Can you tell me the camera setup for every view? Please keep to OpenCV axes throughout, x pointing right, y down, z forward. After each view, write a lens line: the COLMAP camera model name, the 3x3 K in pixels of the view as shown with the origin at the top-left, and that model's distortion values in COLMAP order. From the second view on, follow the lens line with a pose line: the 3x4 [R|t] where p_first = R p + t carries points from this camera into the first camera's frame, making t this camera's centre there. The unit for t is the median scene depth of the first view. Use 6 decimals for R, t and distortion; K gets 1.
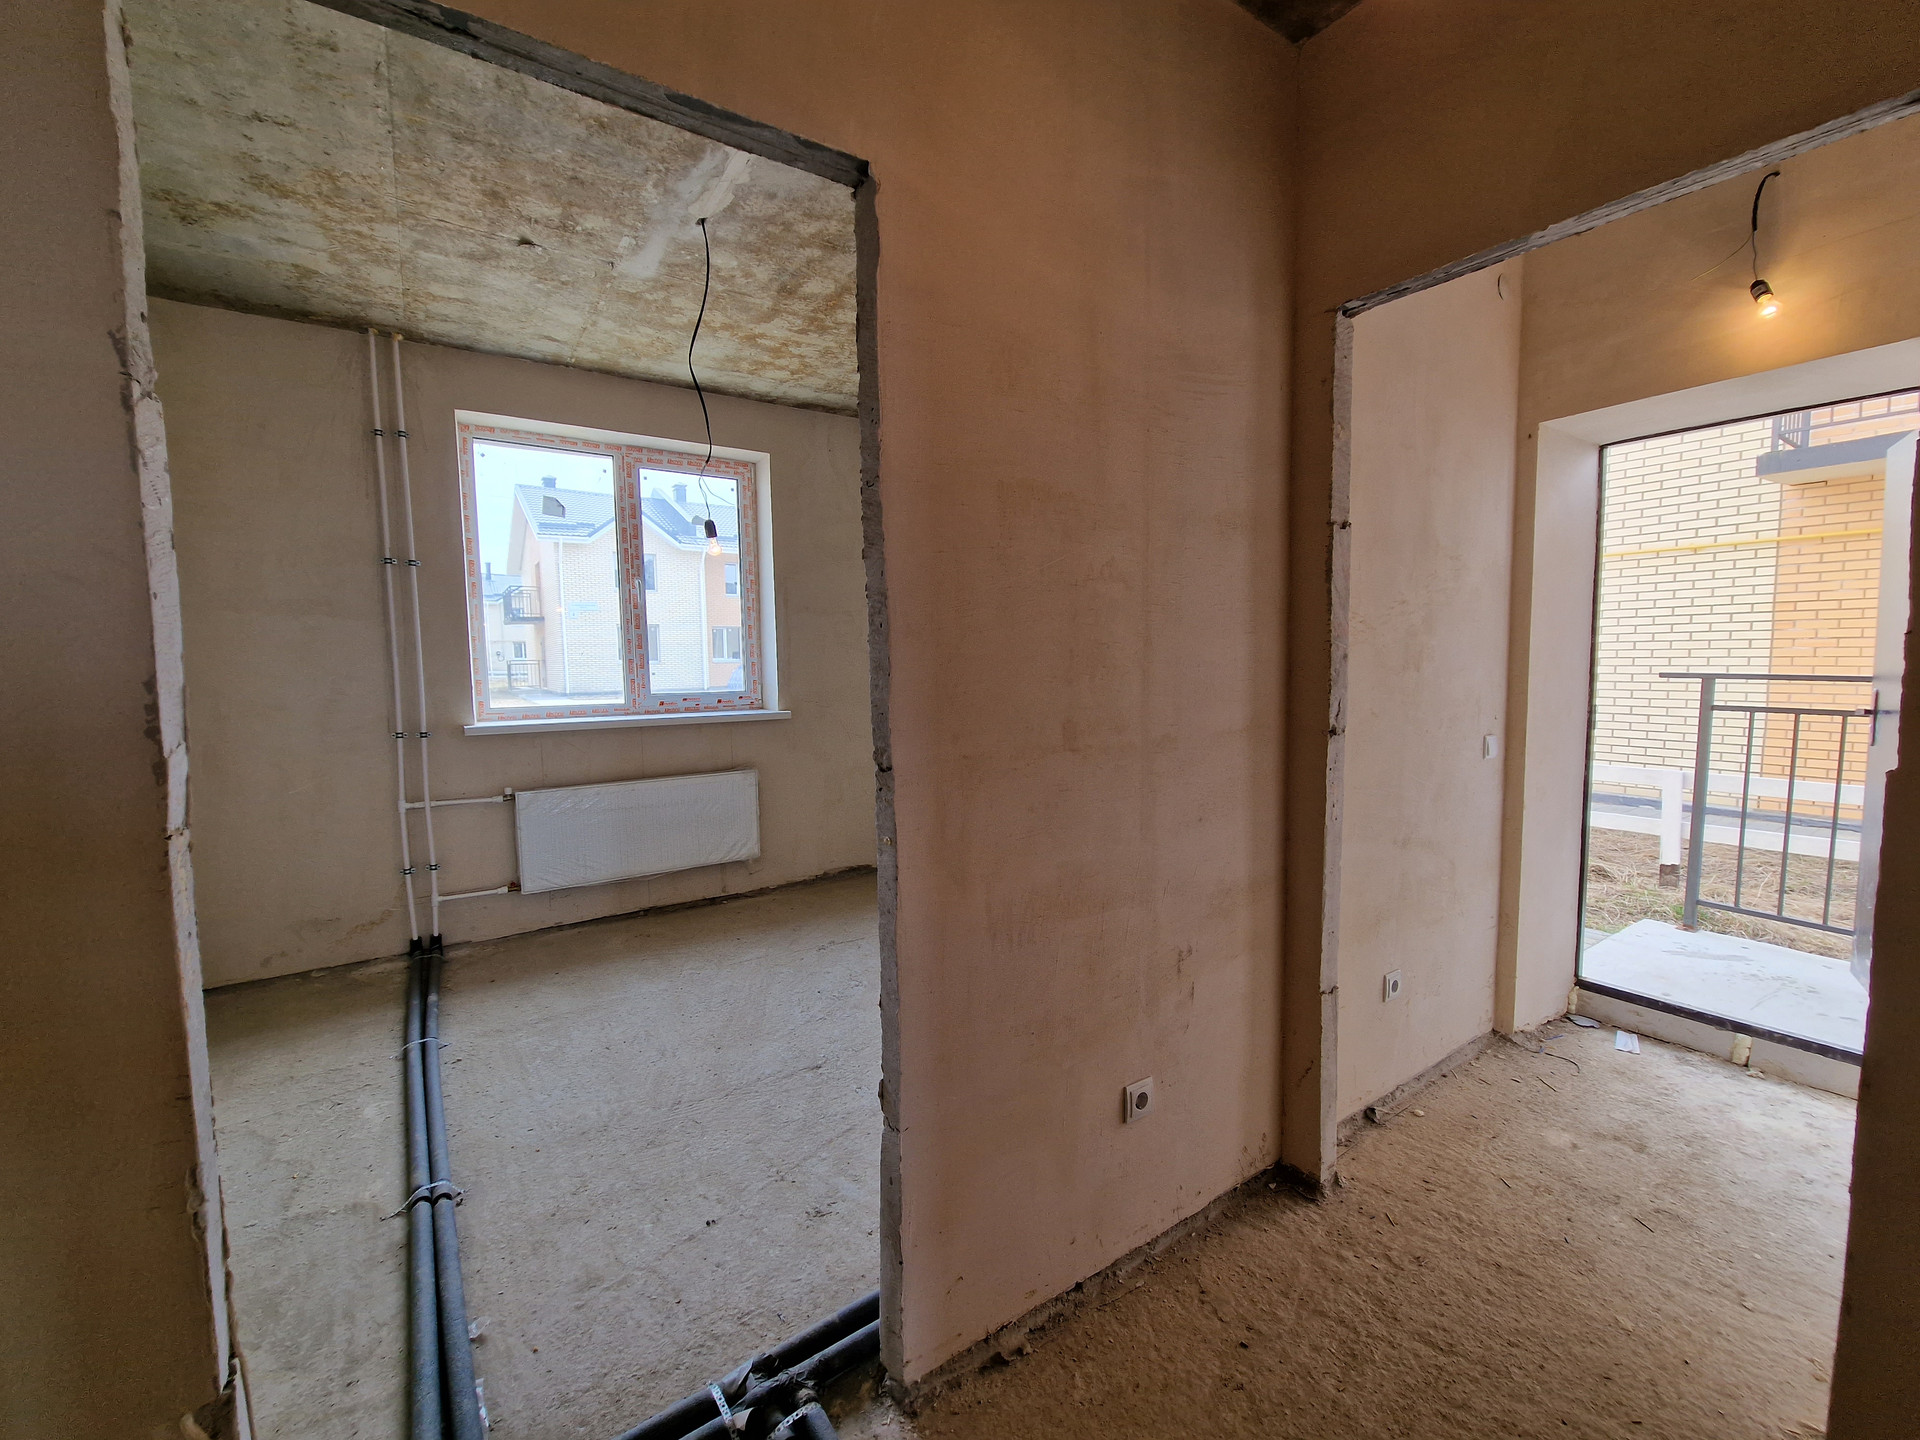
lens RADIAL K [[787.6, 0, 967.3], [0, 787.6, 714.7], [0, 0, 1]] dist [0.006605, -0.003957]
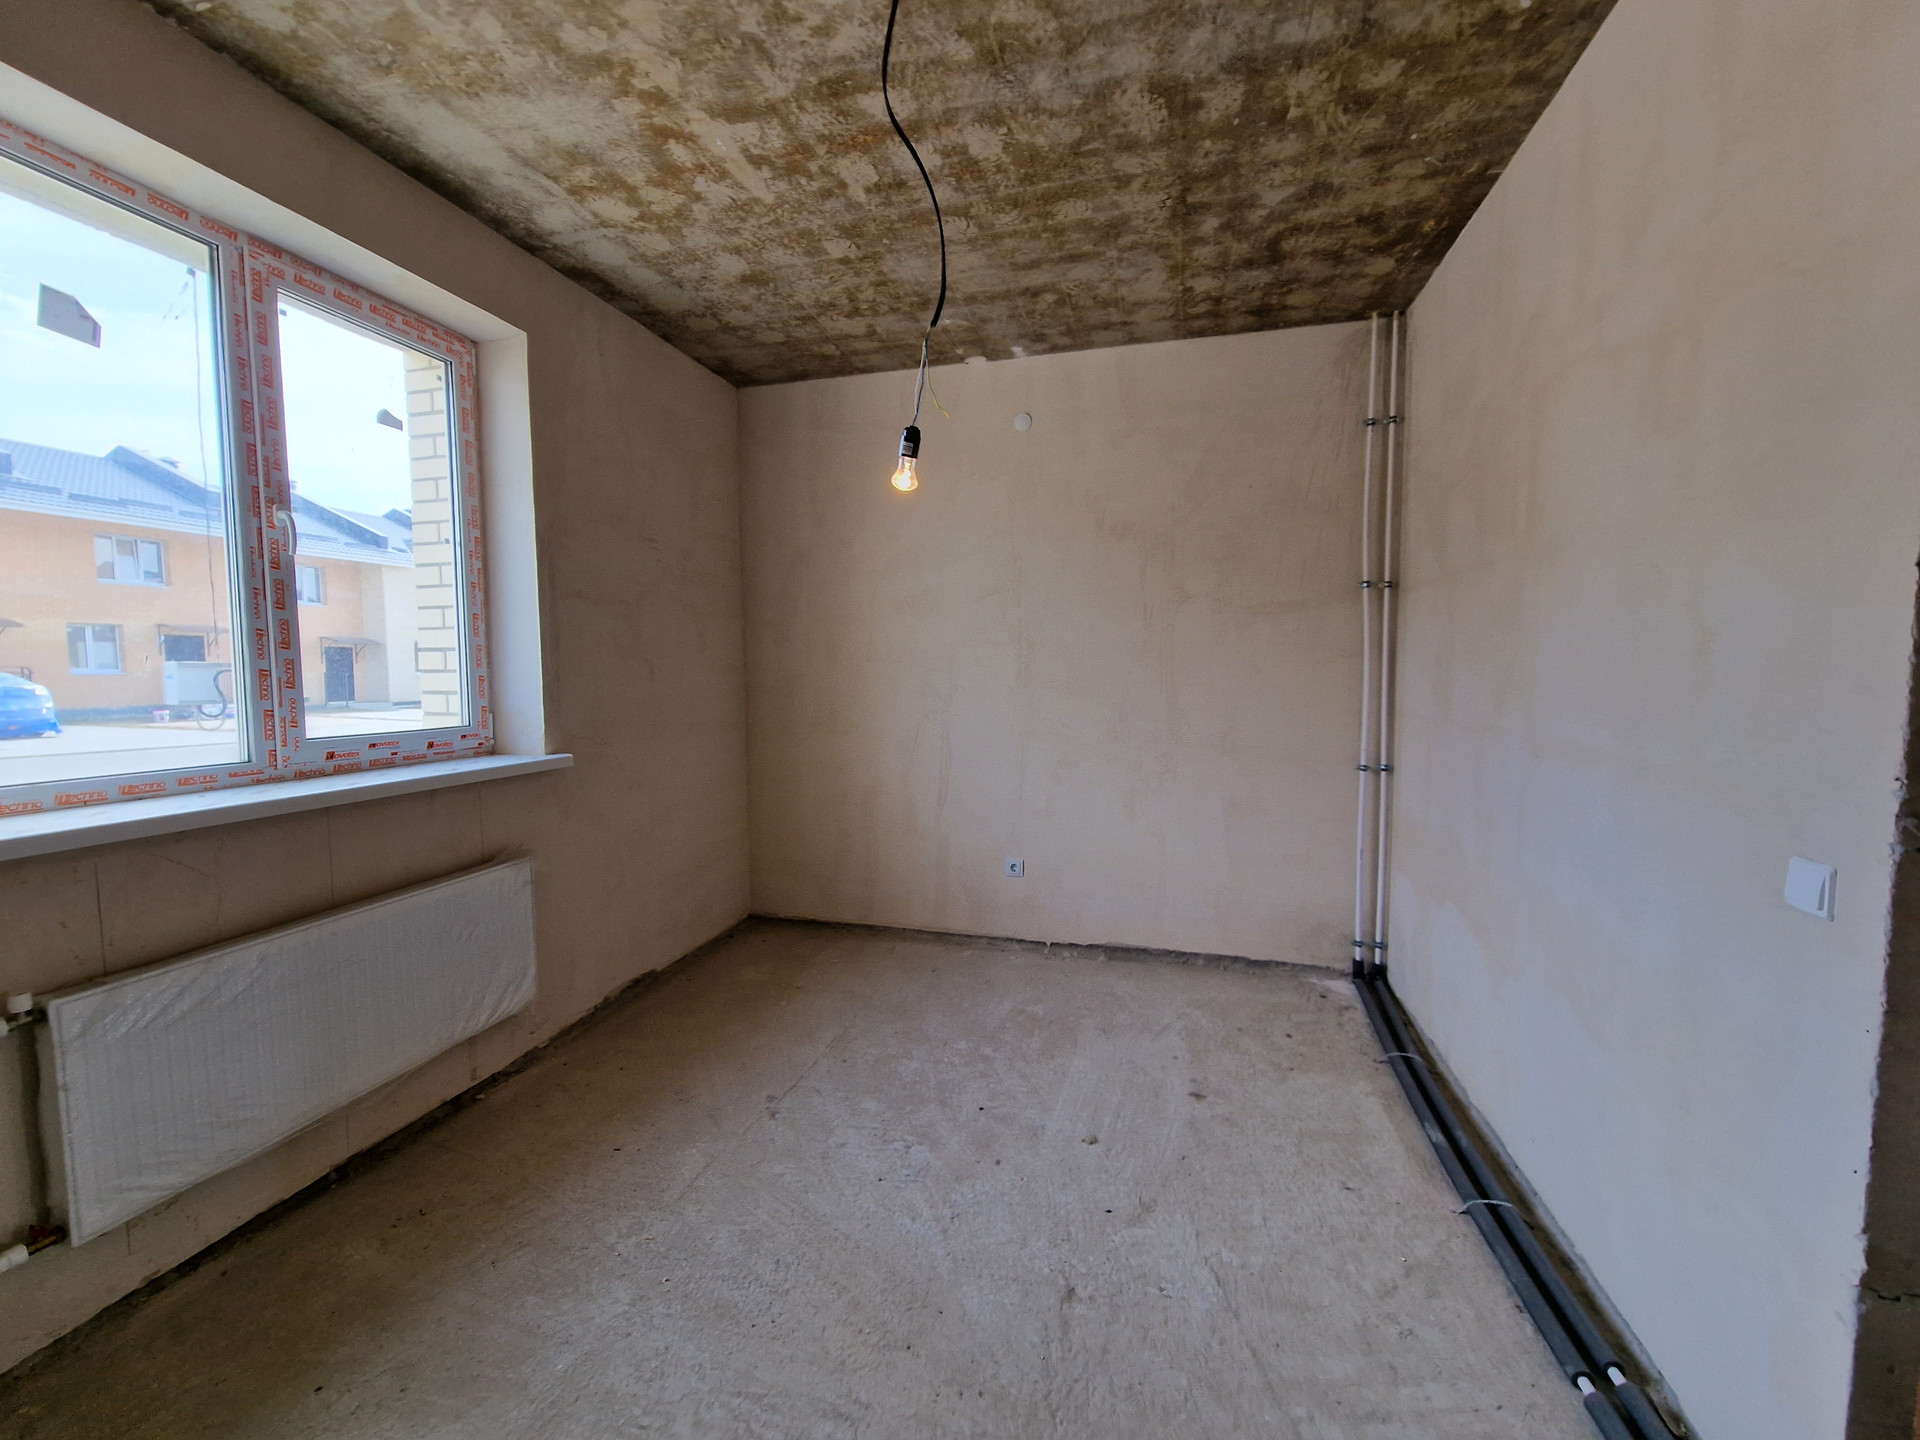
lens RADIAL K [[787.6, 0, 980.4], [0, 787.6, 714.7], [0, 0, 1]] dist [0.006605, -0.003957]
pose [[0.754414, -0.032917, 0.655573, -0.516675], [0.044118, 0.999026, -0.000608, -0.028582], [-0.654914, 0.029381, 0.755132, 0.418867]]
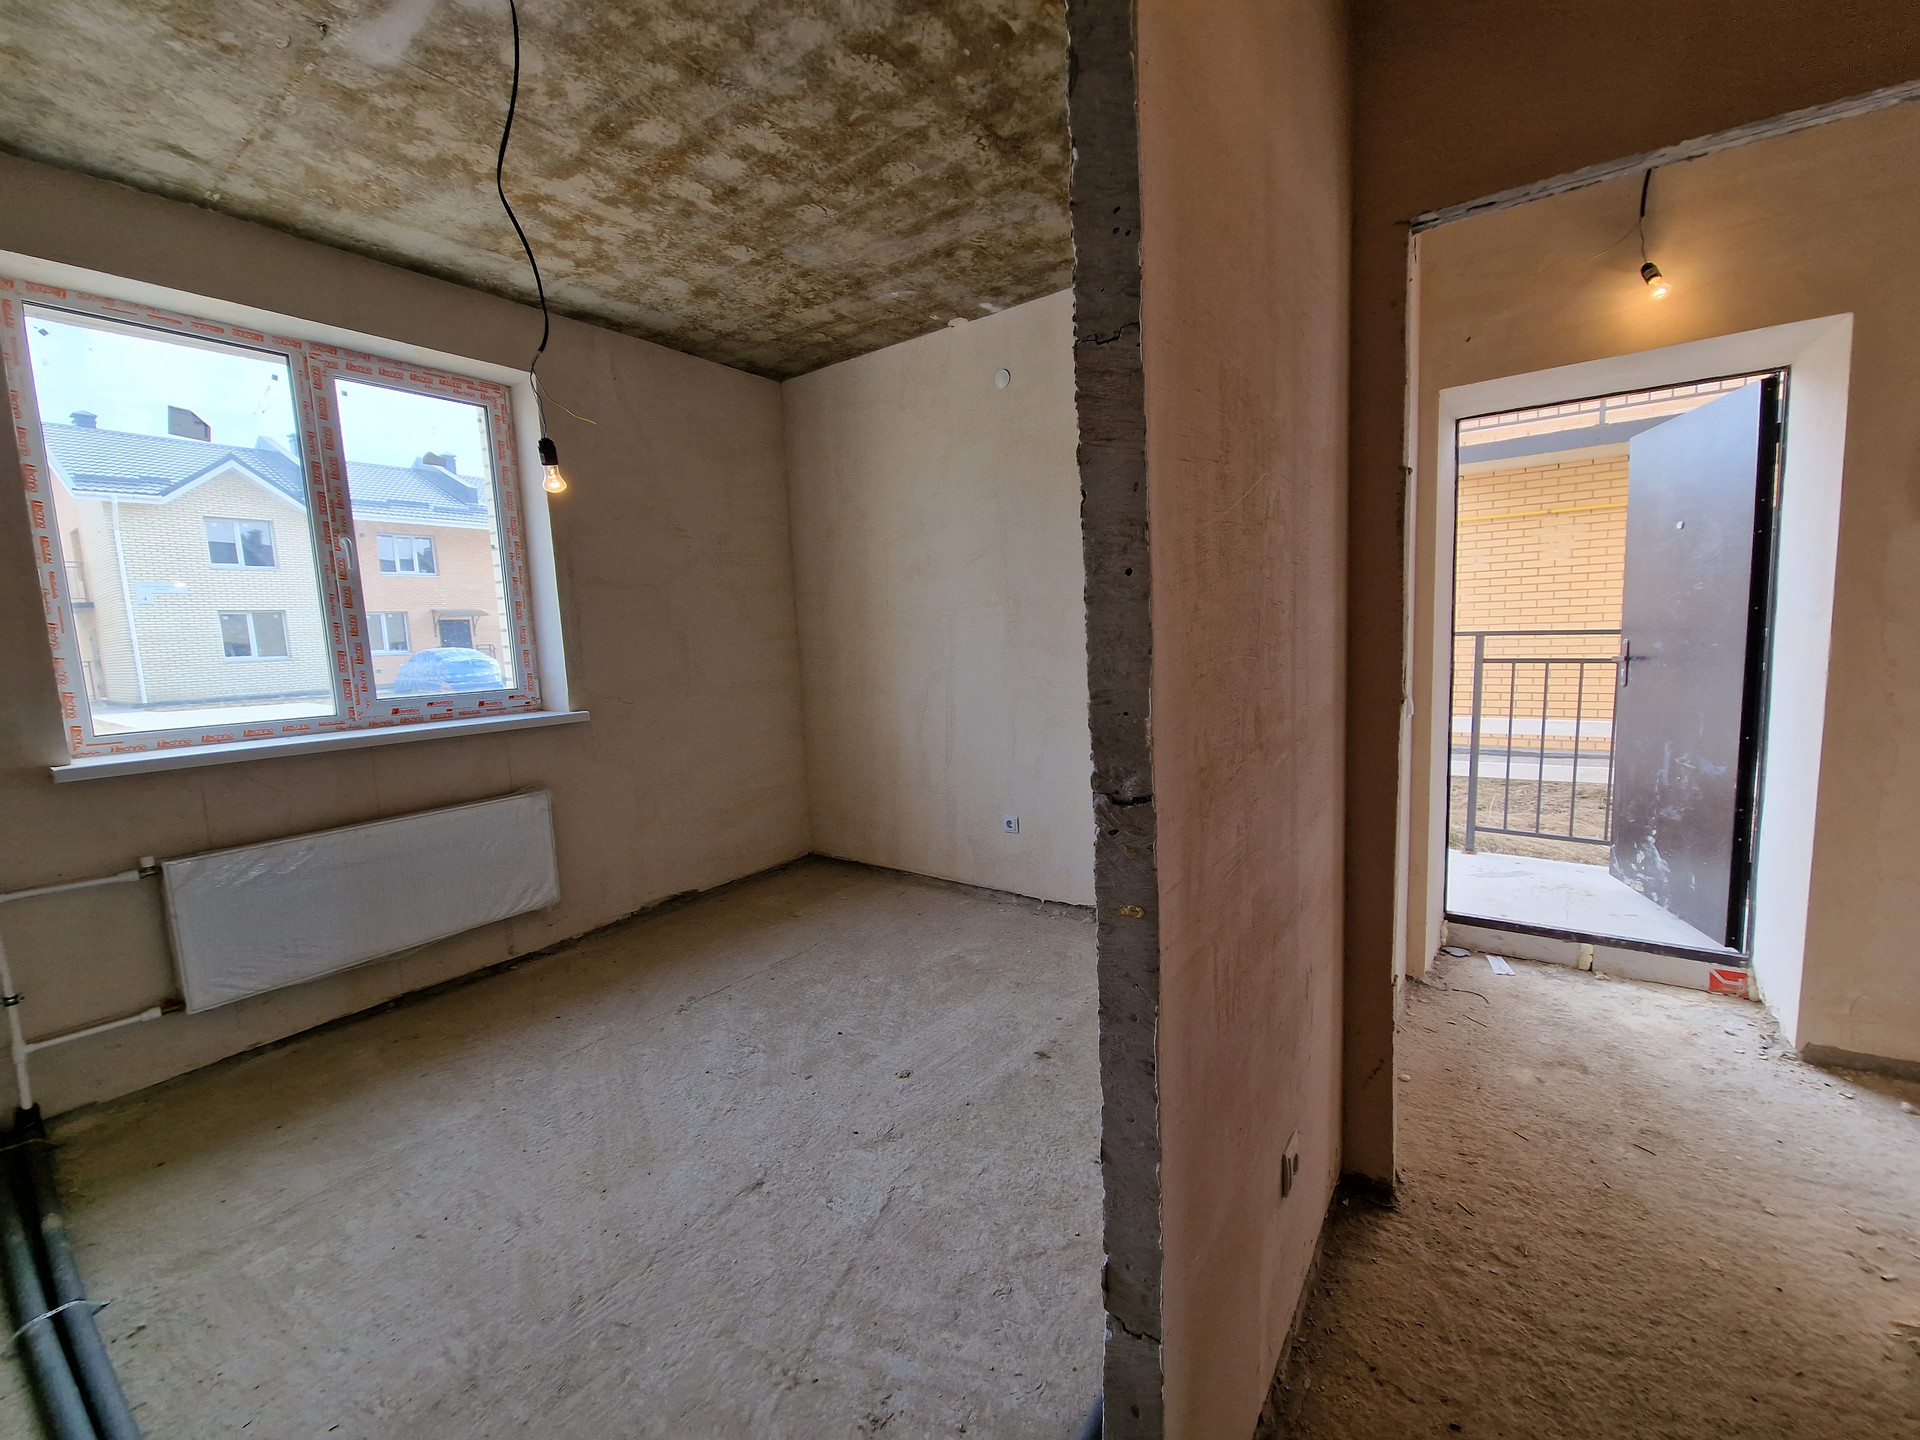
lens RADIAL K [[787.6, 0, 973.8], [0, 787.6, 716.0], [0, 0, 1]] dist [0.006605, -0.003957]
pose [[0.938506, -0.062272, 0.339601, -0.174440], [0.052713, 0.997912, 0.037310, -0.011936], [-0.341216, -0.017114, 0.939829, 0.179700]]
